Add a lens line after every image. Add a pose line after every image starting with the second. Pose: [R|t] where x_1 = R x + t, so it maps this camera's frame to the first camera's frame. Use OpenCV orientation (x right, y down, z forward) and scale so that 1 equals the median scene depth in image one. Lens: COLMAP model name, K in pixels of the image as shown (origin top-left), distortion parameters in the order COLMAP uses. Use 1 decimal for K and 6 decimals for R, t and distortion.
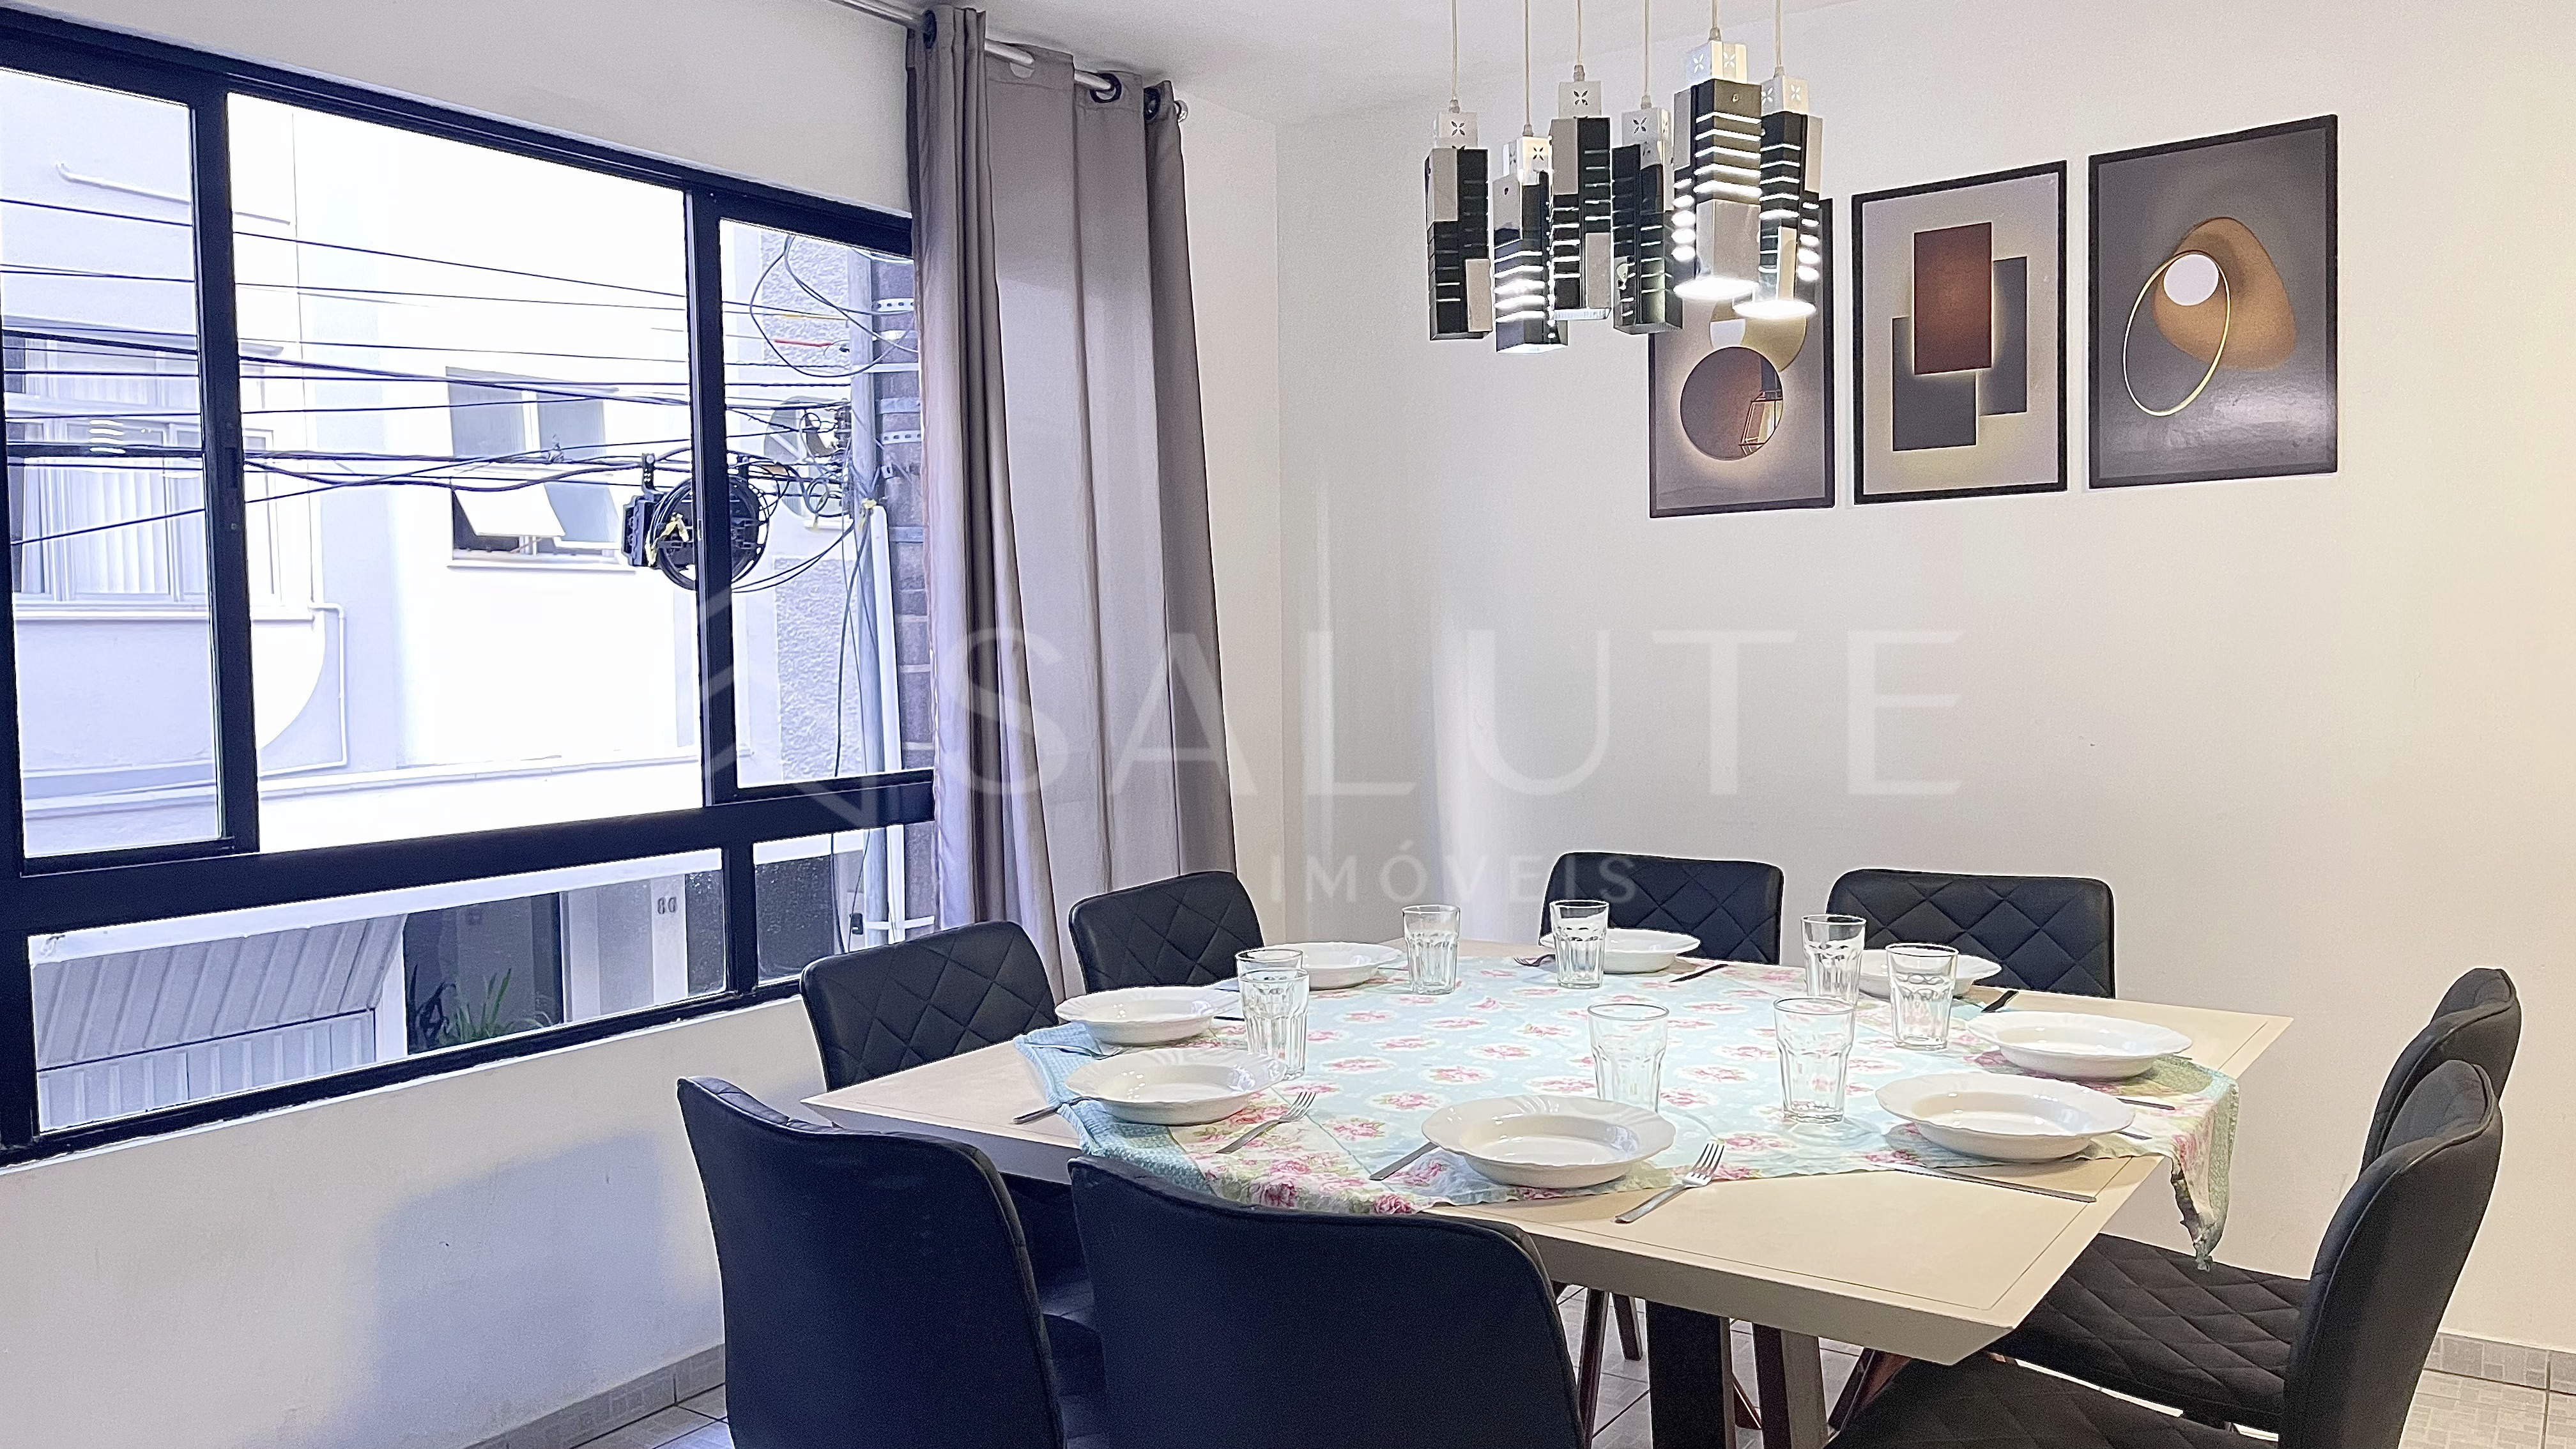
lens RADIAL K [[1913.6, 0, 1300.1], [0, 1913.6, 746.5], [0, 0, 1]] dist [0.045934, -0.052788]
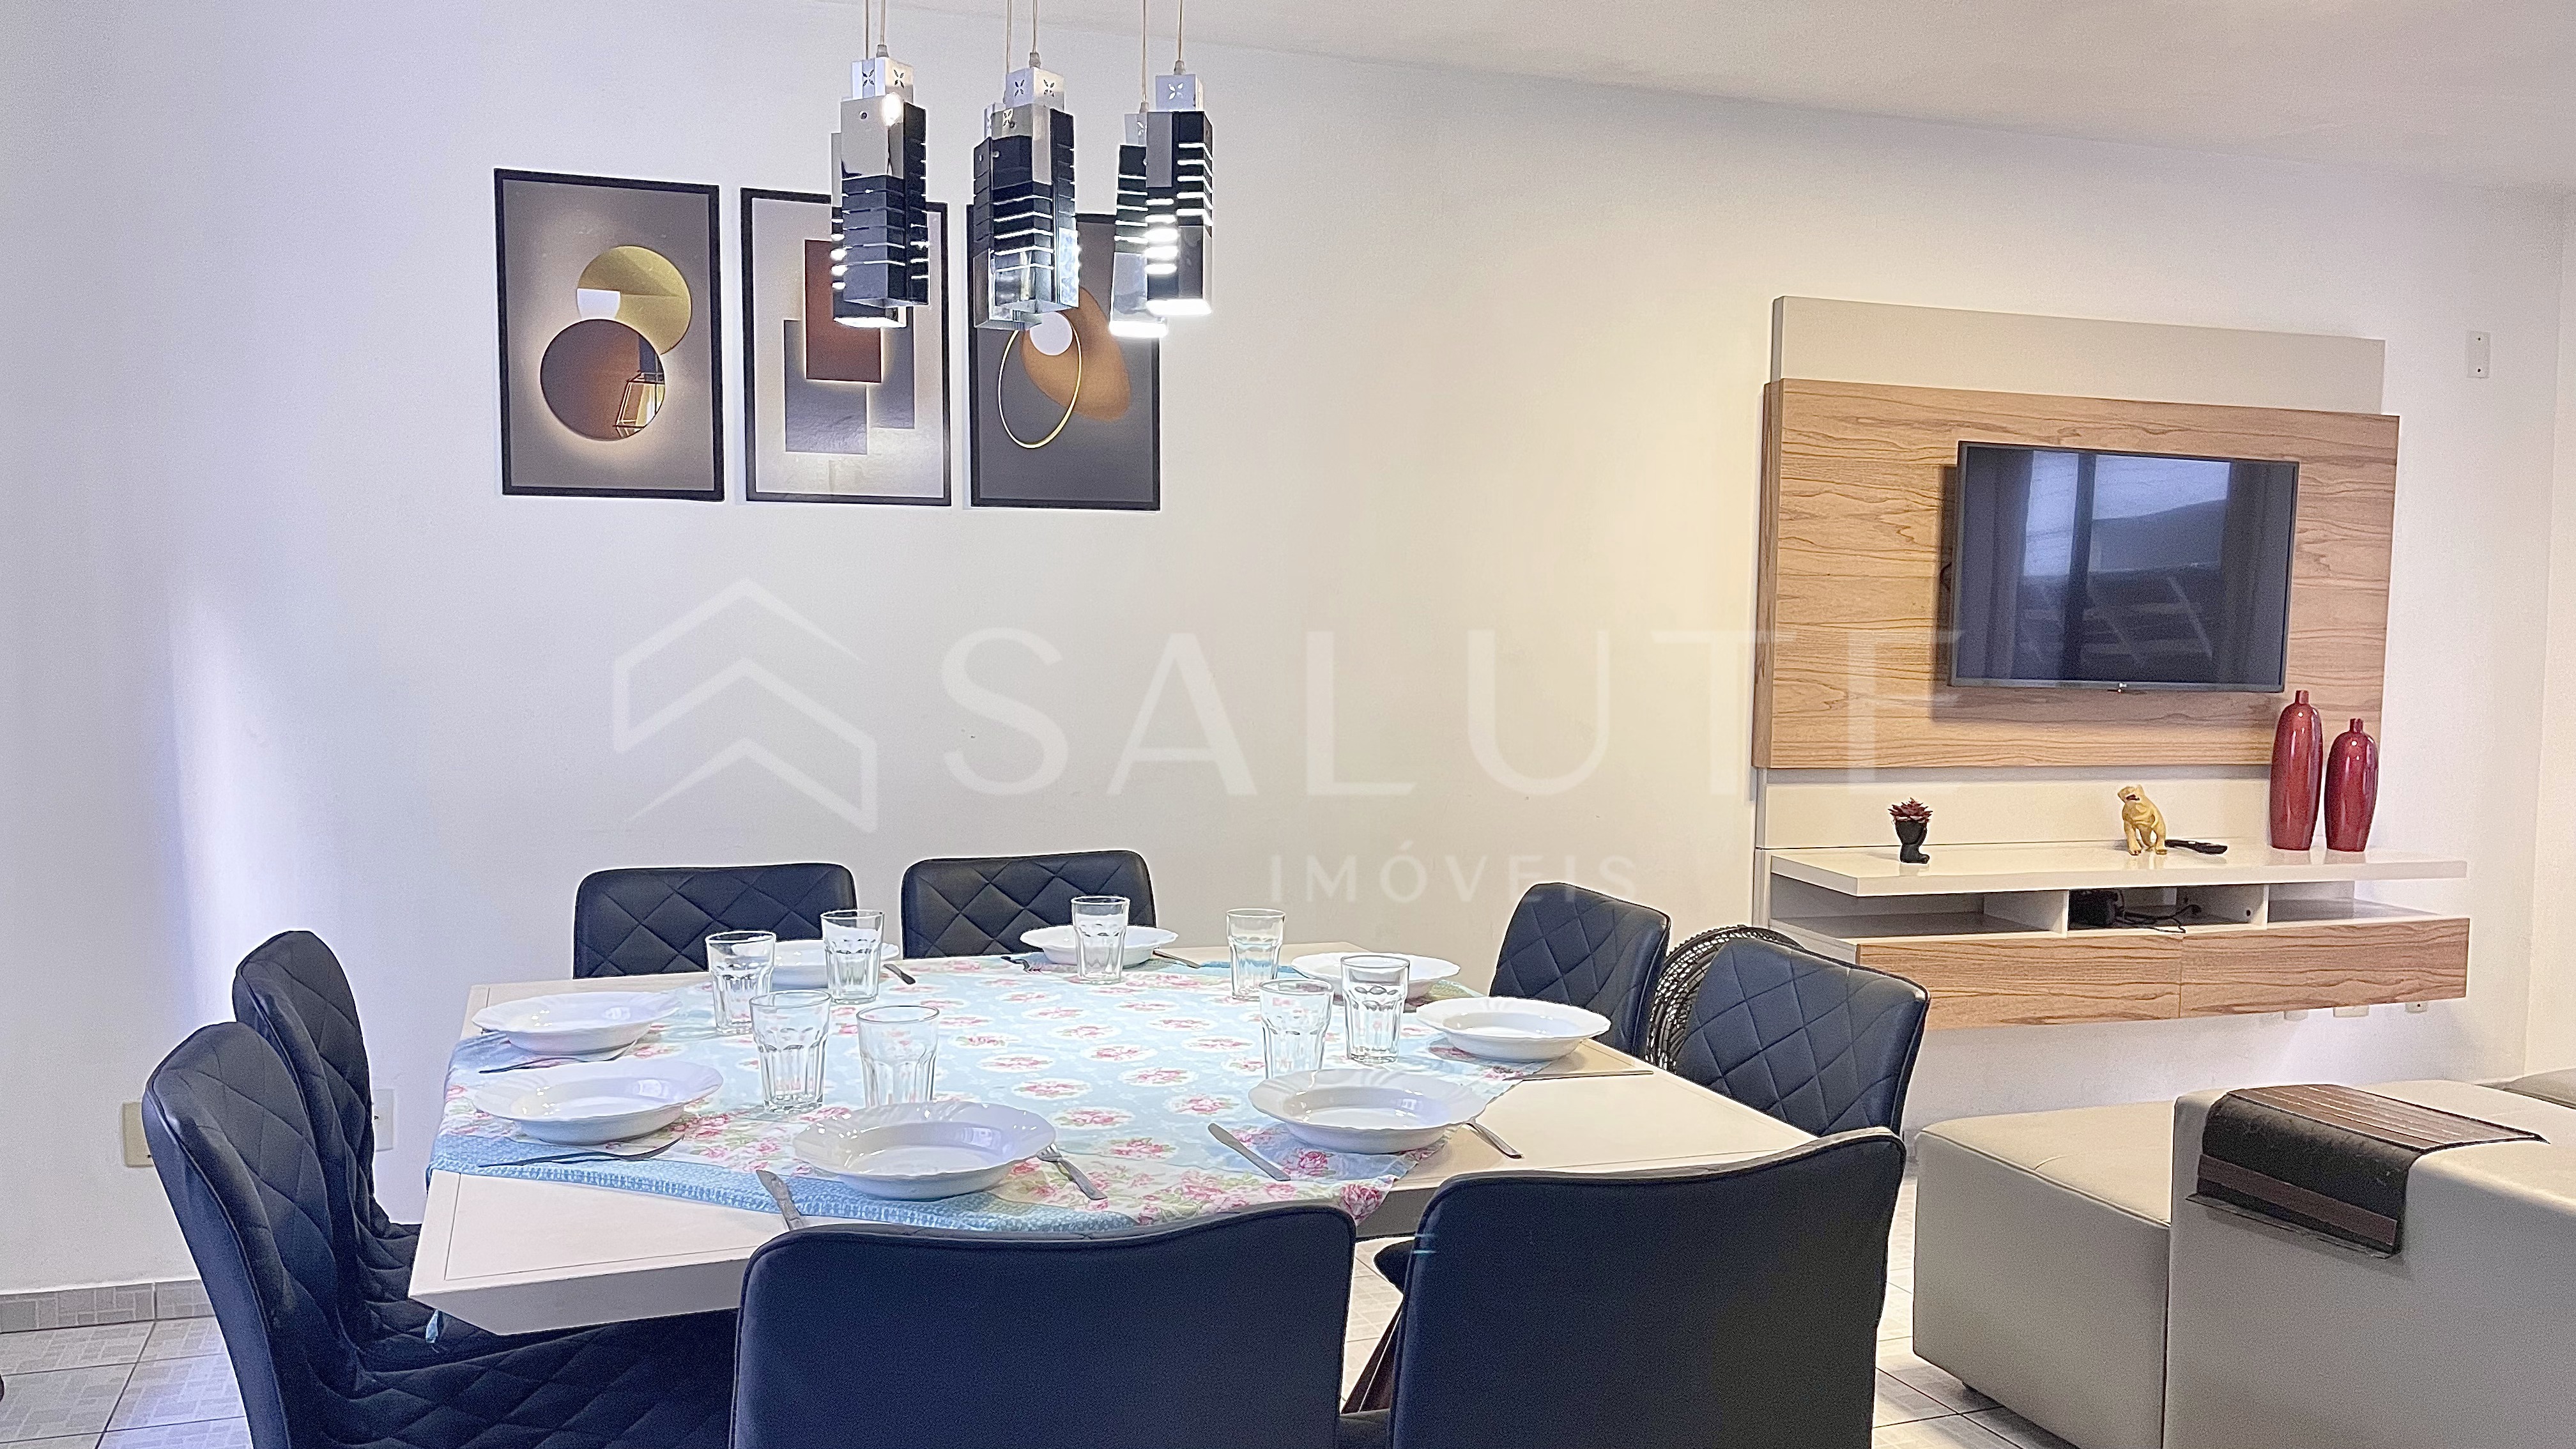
lens RADIAL K [[1913.6, 0, 1300.1], [0, 1913.6, 746.5], [0, 0, 1]] dist [0.045934, -0.052788]
pose [[0.571222, -0.026328, 0.820373, -0.404847], [0.026873, 0.999549, 0.013367, -0.005772], [-0.820355, 0.014410, 0.571672, 0.225424]]
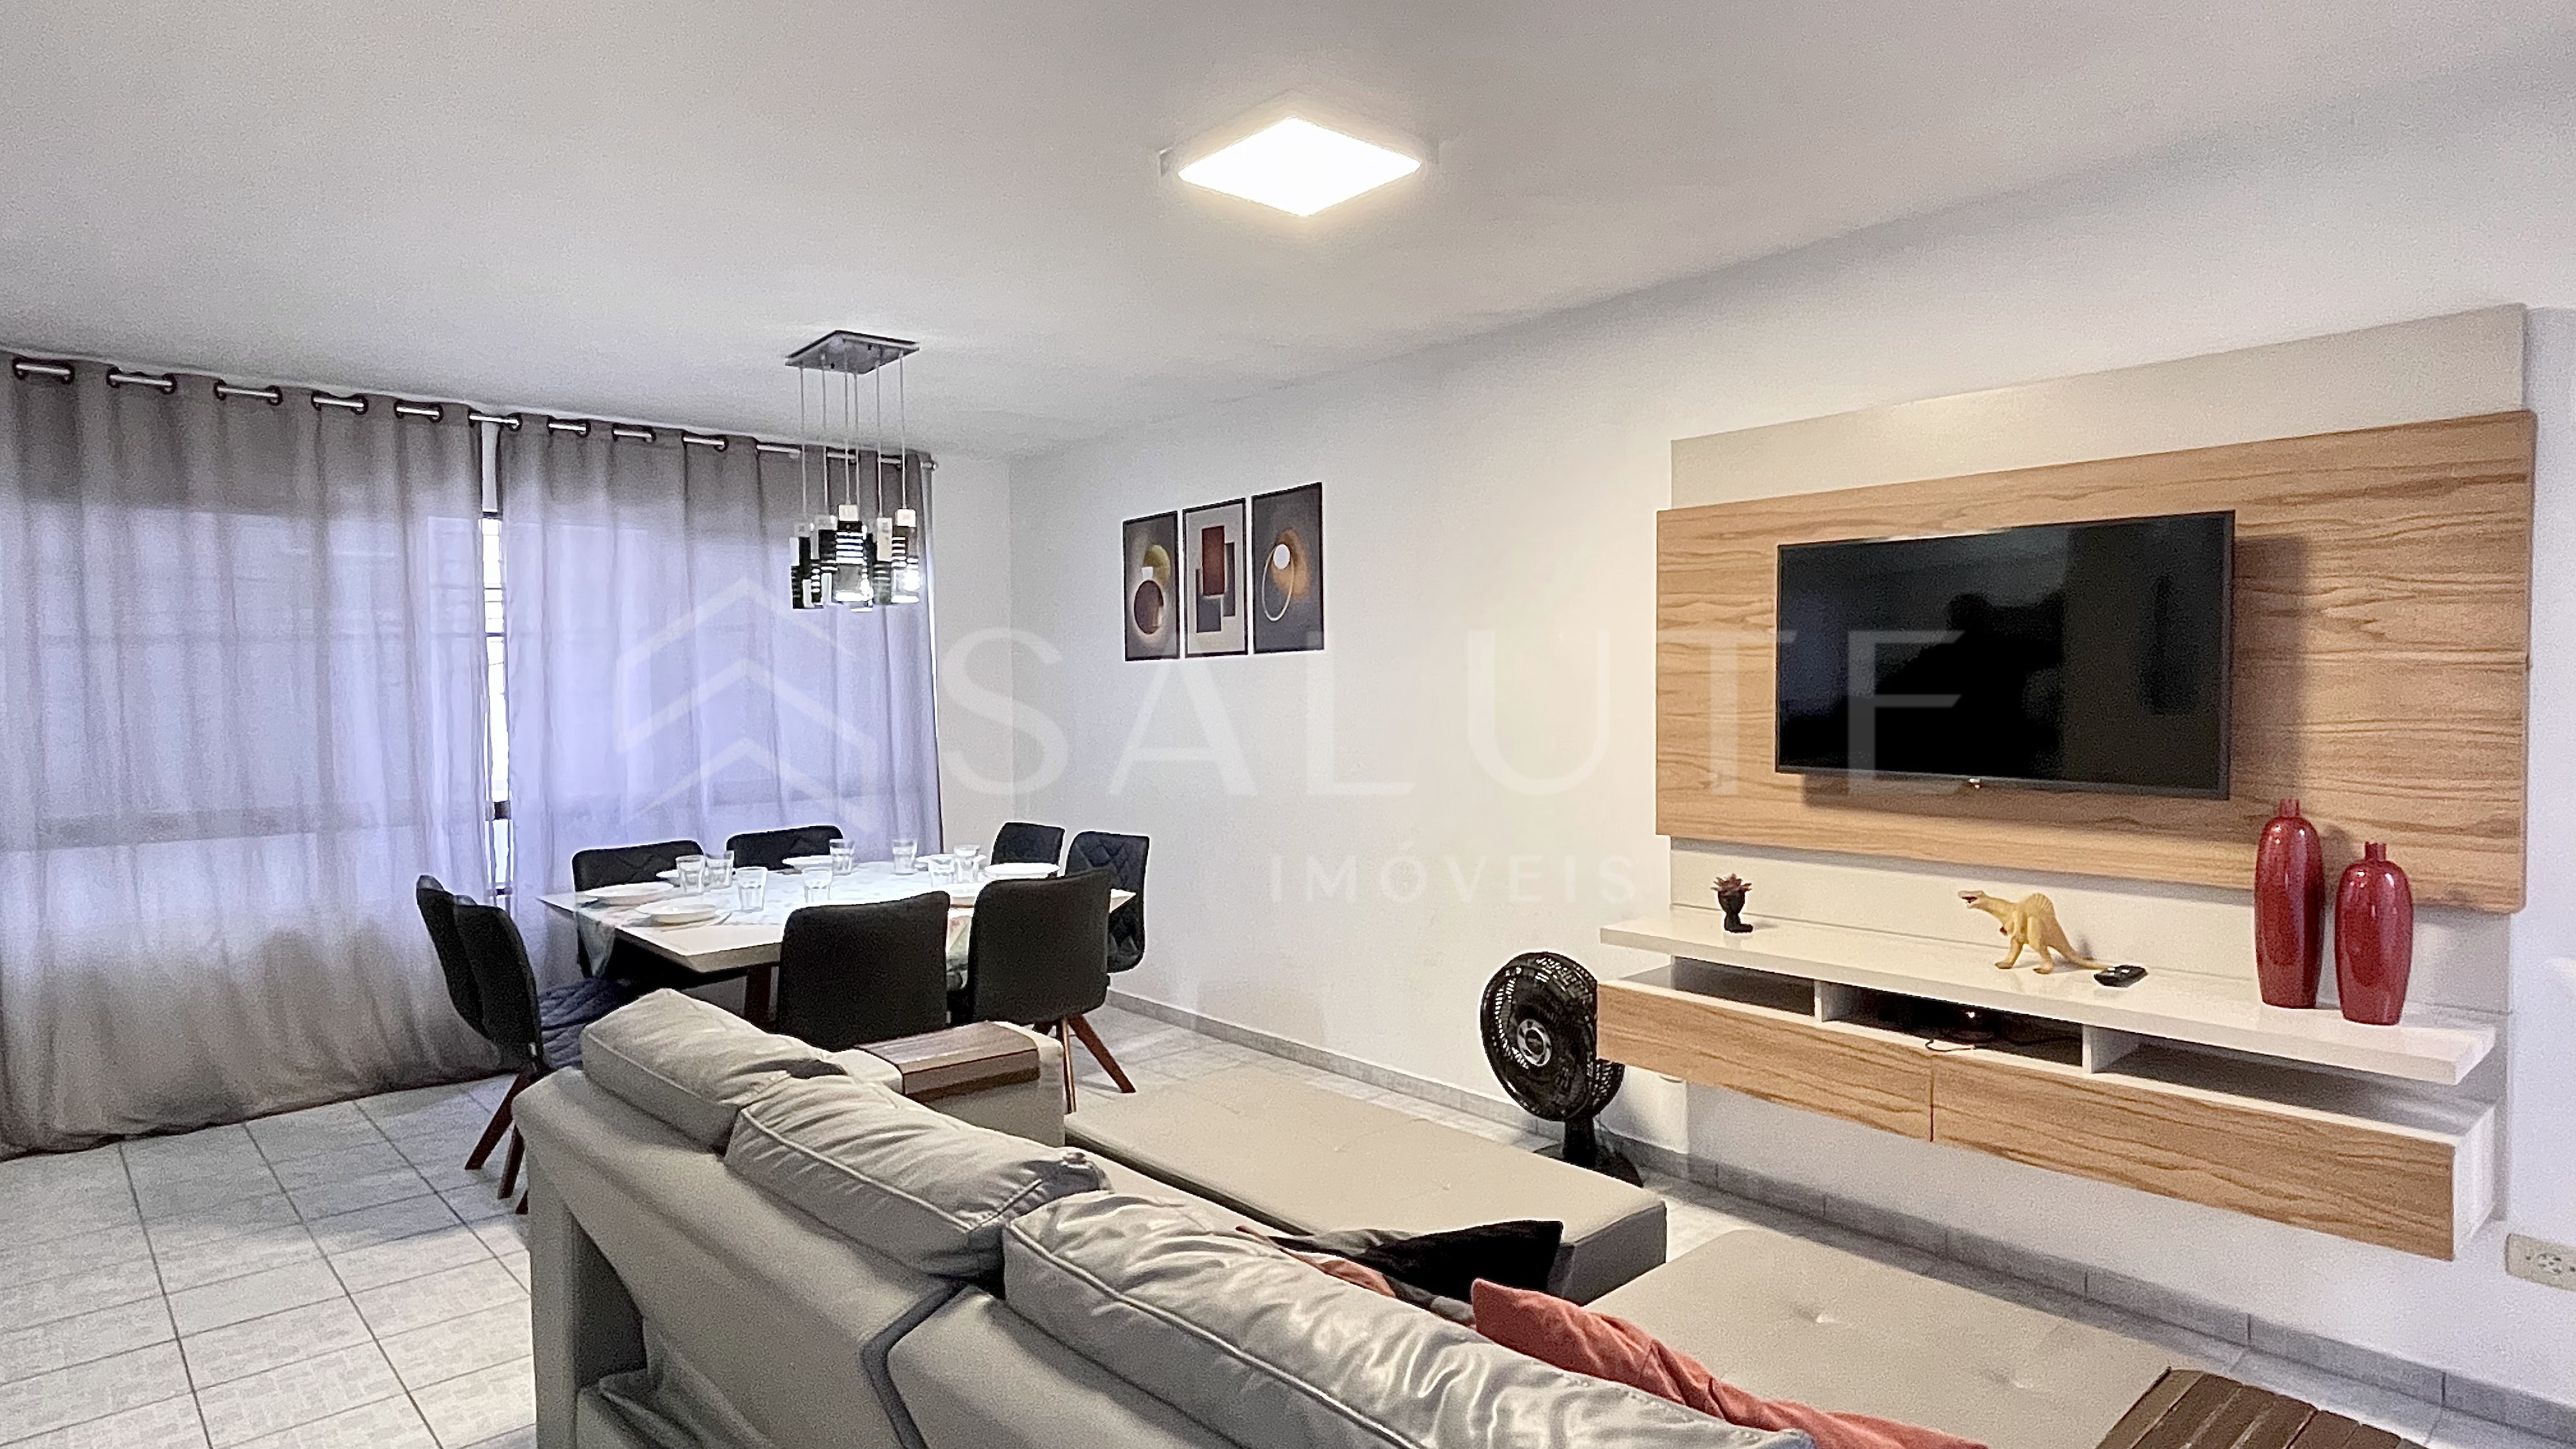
lens RADIAL K [[1398.1, 0, 1278.4], [0, 1398.1, 725.9], [0, 0, 1]] dist [-0.001826, -0.000880]
pose [[0.972321, 0.015180, -0.233157, 0.816625], [-0.022477, 0.999336, -0.028674, -0.014278], [0.232566, 0.033121, 0.972016, -0.472399]]
